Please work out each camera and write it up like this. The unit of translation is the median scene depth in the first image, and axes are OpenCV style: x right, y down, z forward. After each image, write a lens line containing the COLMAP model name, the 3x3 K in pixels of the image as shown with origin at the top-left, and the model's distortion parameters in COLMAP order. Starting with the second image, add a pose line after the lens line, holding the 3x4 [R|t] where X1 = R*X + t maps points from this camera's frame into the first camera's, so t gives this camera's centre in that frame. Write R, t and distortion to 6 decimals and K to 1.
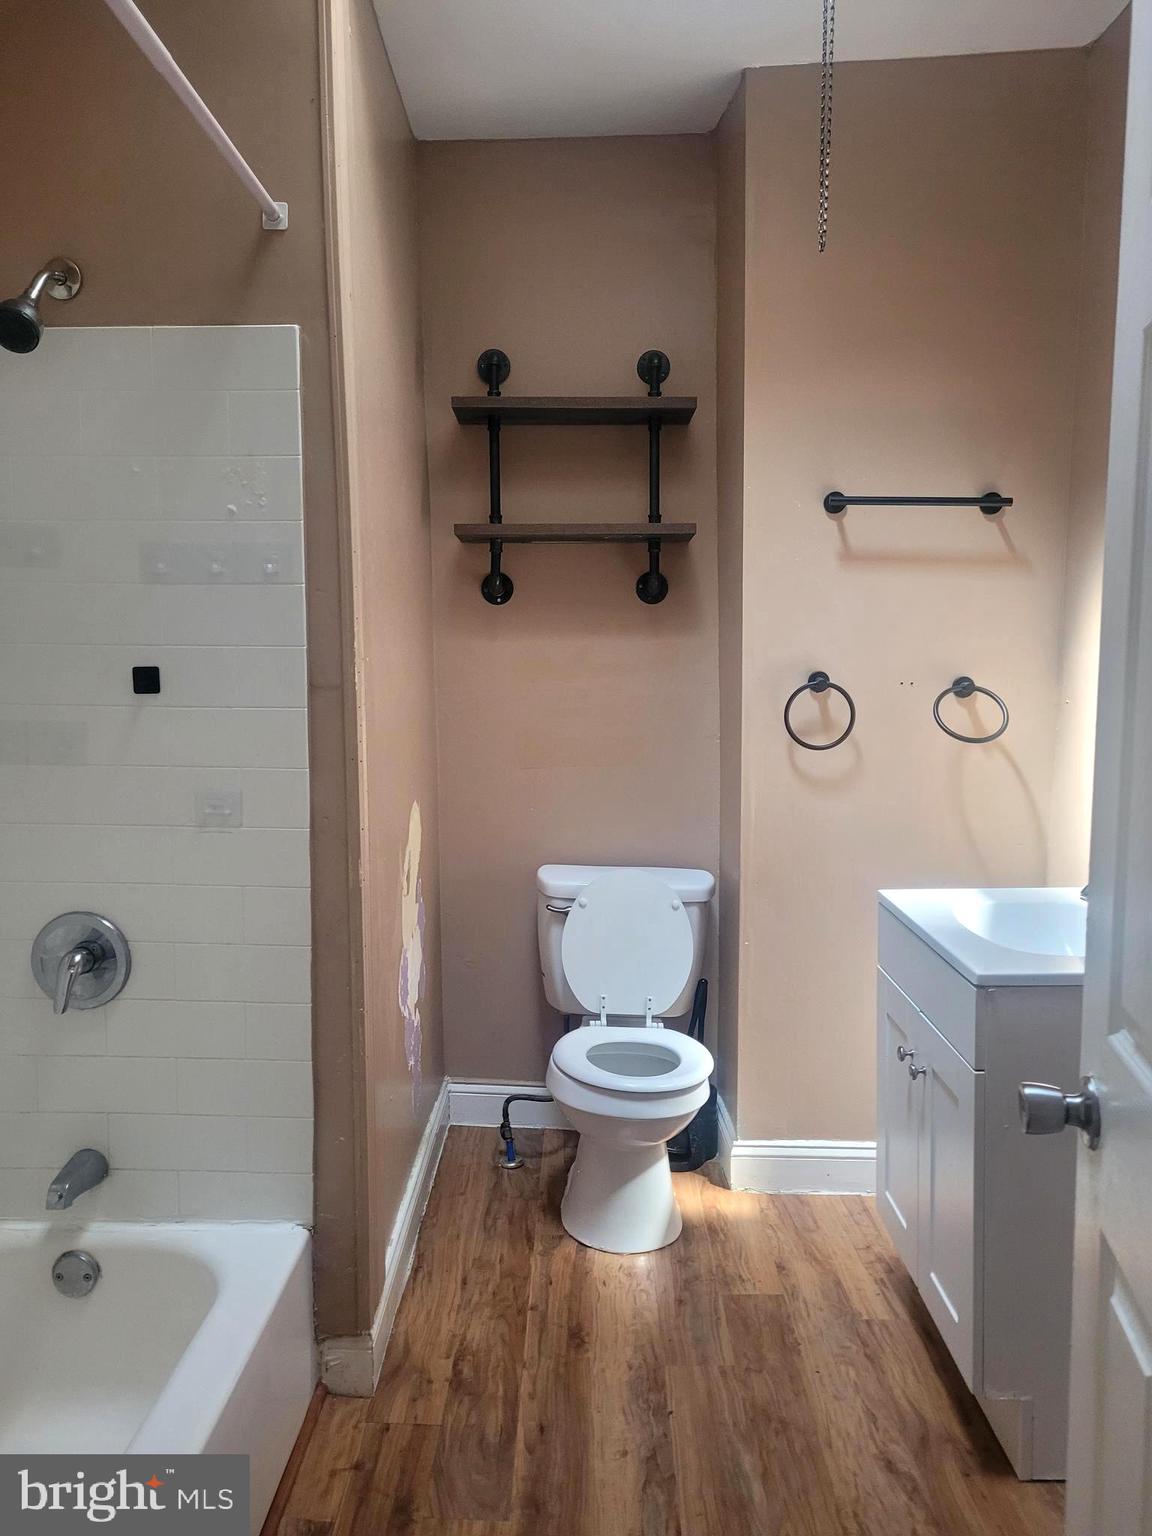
lens RADIAL K [[1089.2, 0, 576.0], [0, 1089.2, 768.0], [0, 0, 1]] dist [-0.030954, -0.003591]
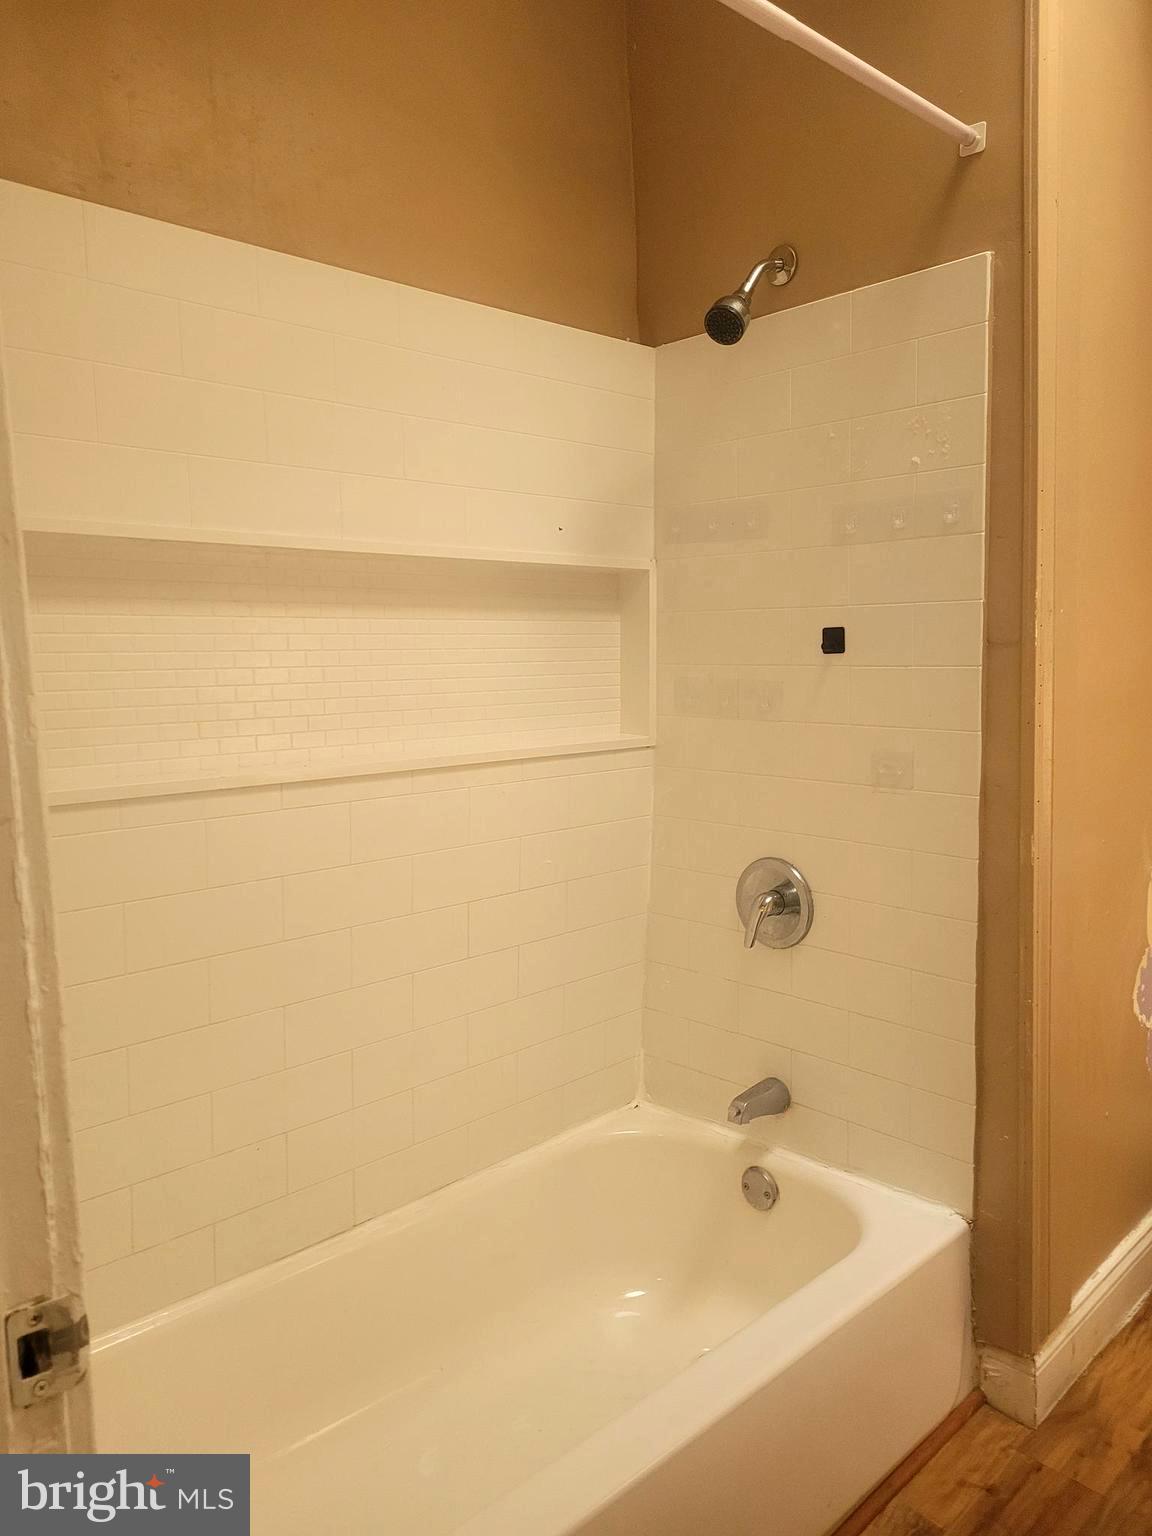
lens RADIAL K [[1089.2, 0, 576.0], [0, 1089.2, 768.0], [0, 0, 1]] dist [-0.030954, -0.003591]
pose [[0.690393, 0.057167, -0.721173, 0.176781], [-0.041148, 0.998362, 0.039748, 0.008570], [0.722264, 0.002233, 0.691614, 0.104795]]
